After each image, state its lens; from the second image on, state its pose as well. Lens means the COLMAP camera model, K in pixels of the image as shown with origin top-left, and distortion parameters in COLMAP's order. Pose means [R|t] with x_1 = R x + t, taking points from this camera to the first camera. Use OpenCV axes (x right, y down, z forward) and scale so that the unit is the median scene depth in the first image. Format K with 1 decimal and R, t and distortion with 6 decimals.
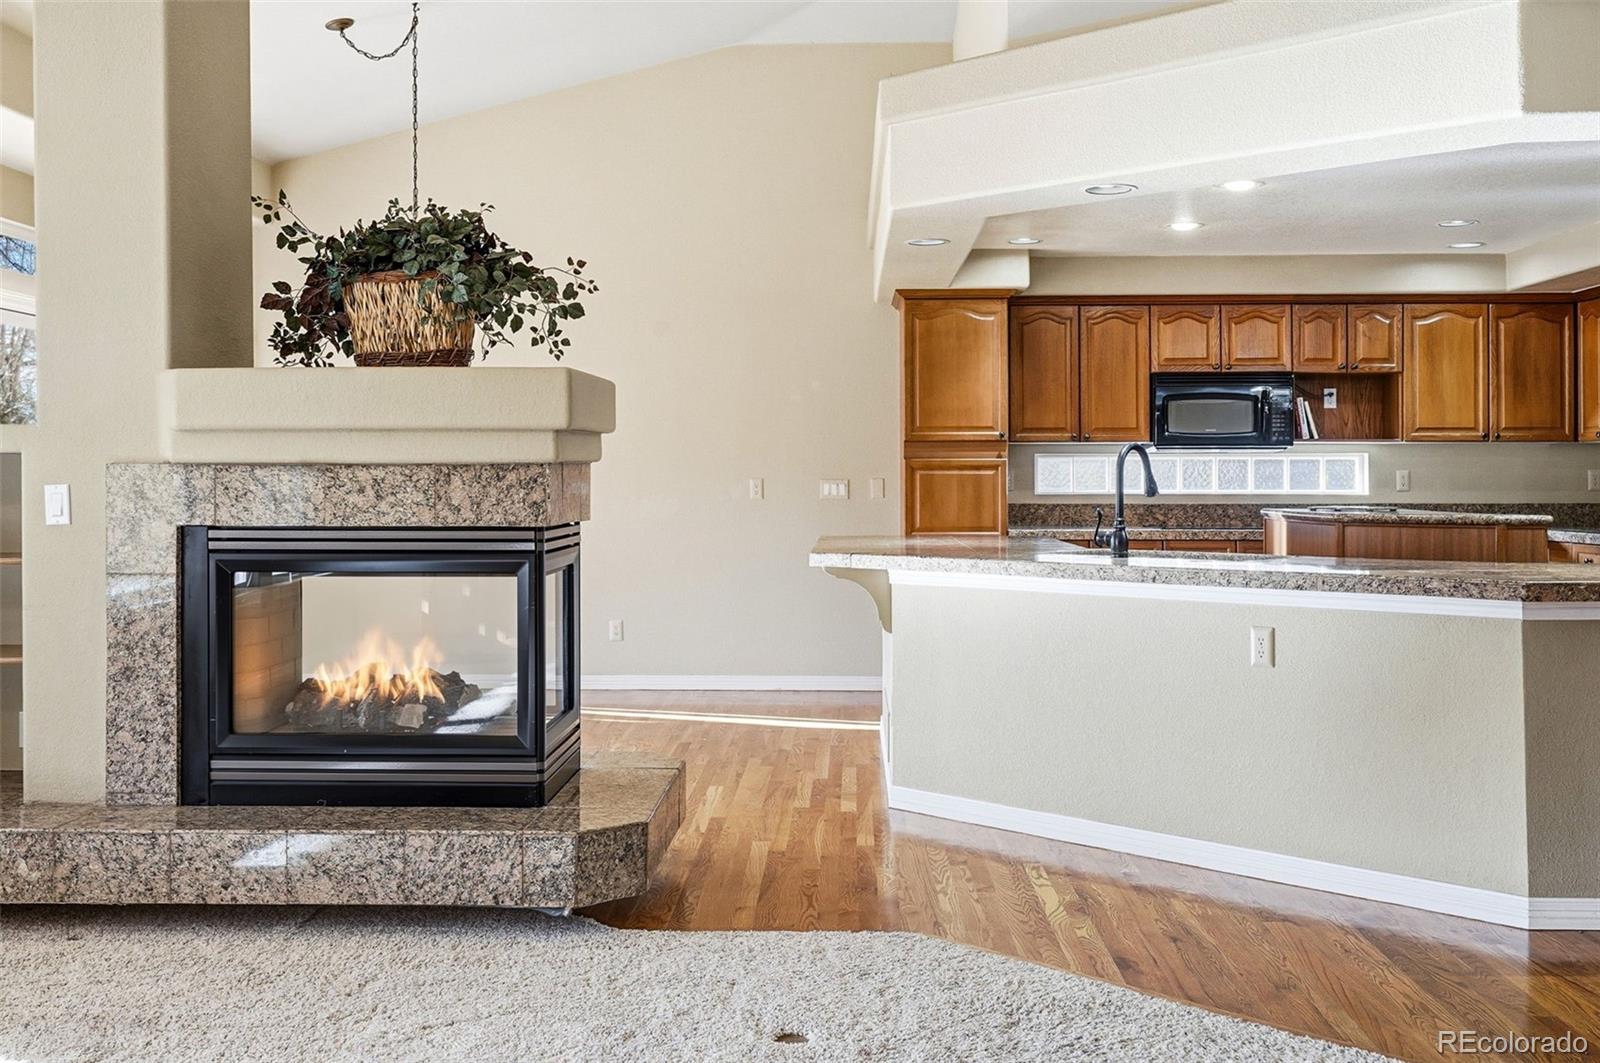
lens RADIAL K [[1663.8, 0, 799.7], [0, 1663.8, 520.8], [0, 0, 1]] dist [0.010731, 0.000000]
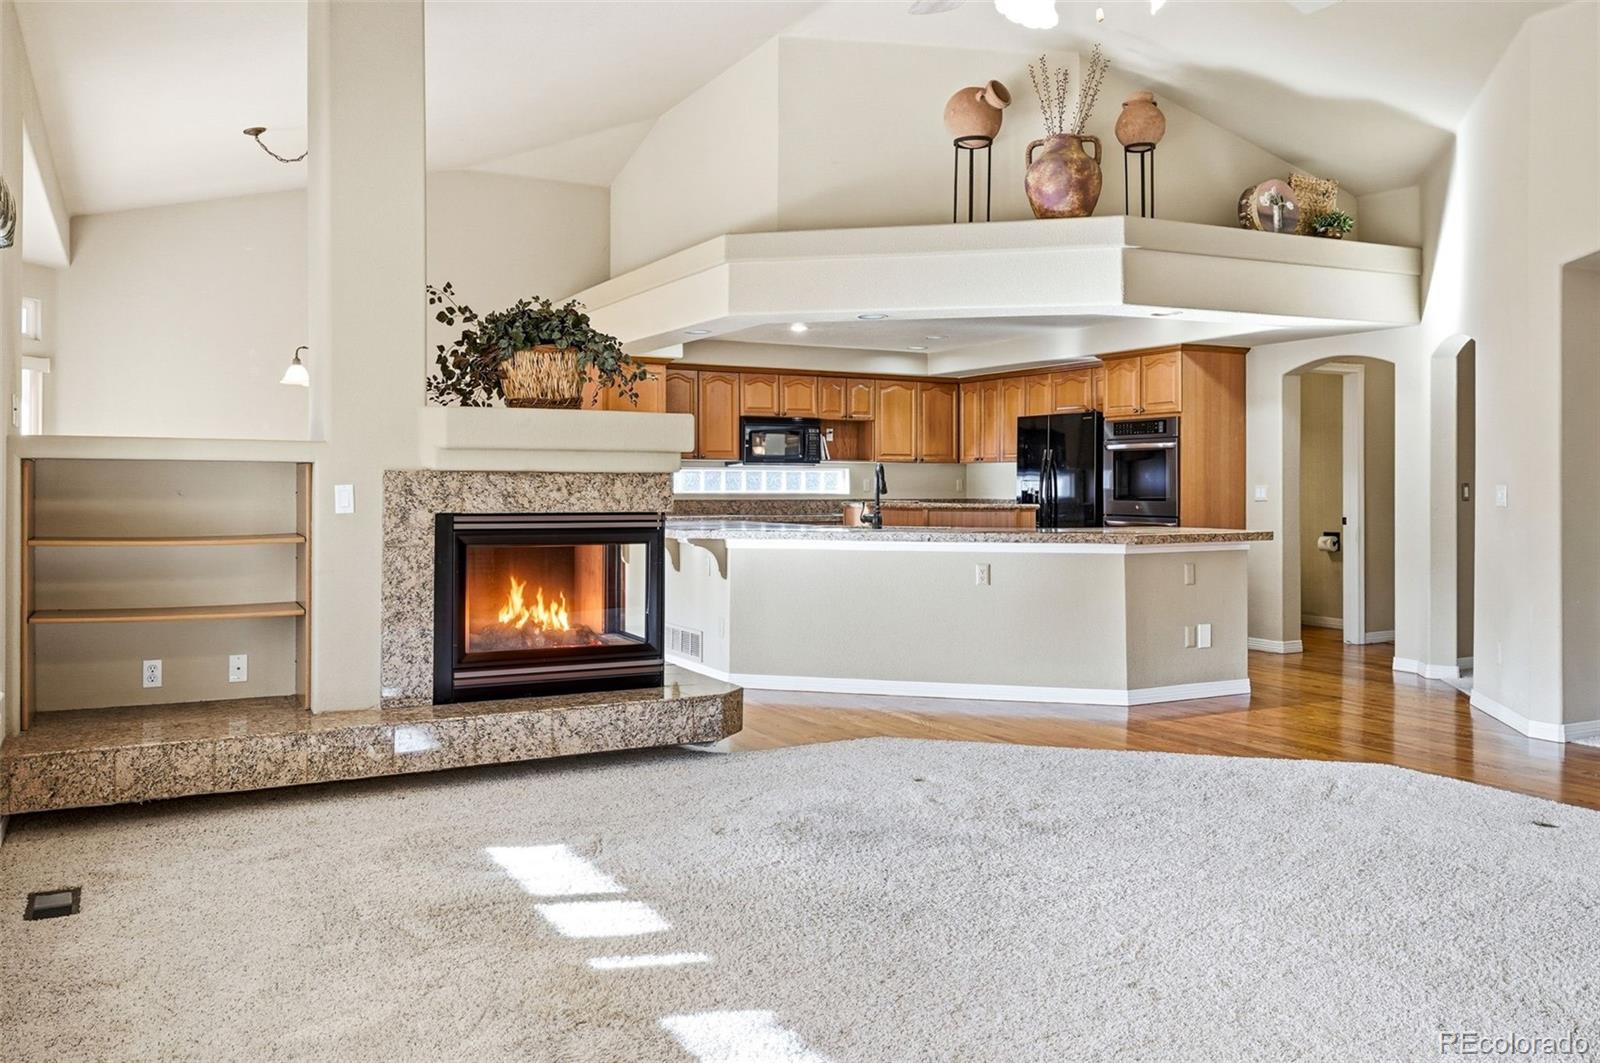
lens RADIAL K [[1296.0, 0, 798.5], [0, 1296.0, 530.2], [0, 0, 1]] dist [0.022146, 0.000189]
pose [[0.855424, -0.014913, 0.517713, -0.686709], [0.009431, 0.999868, 0.013218, 0.005587], [-0.517842, -0.006425, 0.855452, -0.137906]]
